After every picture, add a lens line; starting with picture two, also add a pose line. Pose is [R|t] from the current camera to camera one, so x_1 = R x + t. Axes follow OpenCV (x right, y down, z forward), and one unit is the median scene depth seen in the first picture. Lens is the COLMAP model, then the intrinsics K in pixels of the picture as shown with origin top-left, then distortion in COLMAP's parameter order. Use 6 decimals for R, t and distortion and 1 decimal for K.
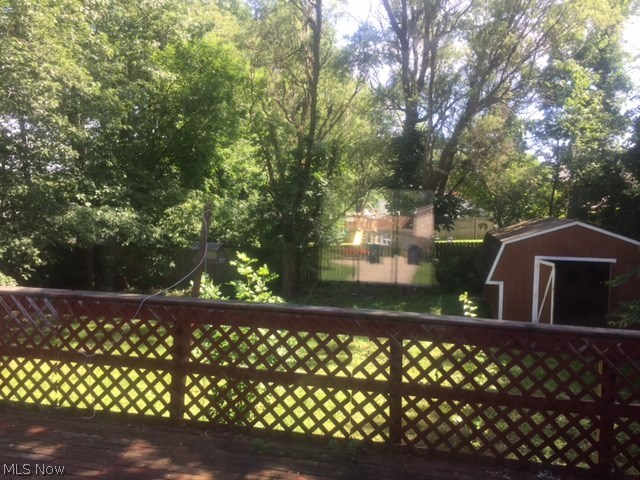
lens RADIAL K [[553.0, 0, 320.0], [0, 553.0, 240.0], [0, 0, 1]] dist [0.095175, -0.186405]
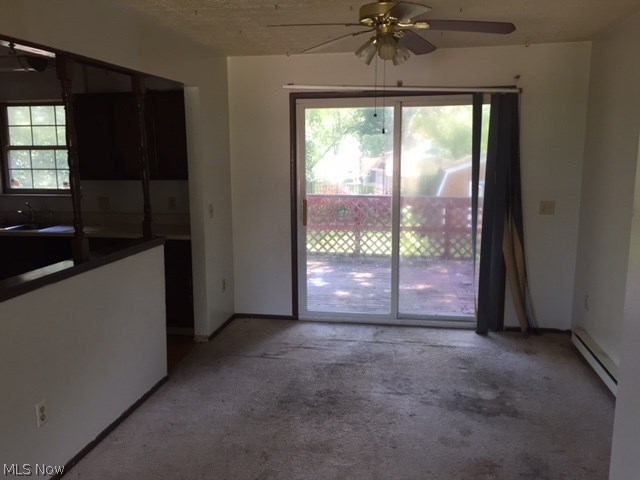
lens RADIAL K [[553.0, 0, 320.0], [0, 553.0, 240.0], [0, 0, 1]] dist [0.095175, -0.186405]
pose [[0.998829, -0.026398, 0.040543, -0.055424], [0.022237, 0.994751, 0.099879, 0.050789], [-0.042967, -0.098861, 0.994173, -0.637634]]
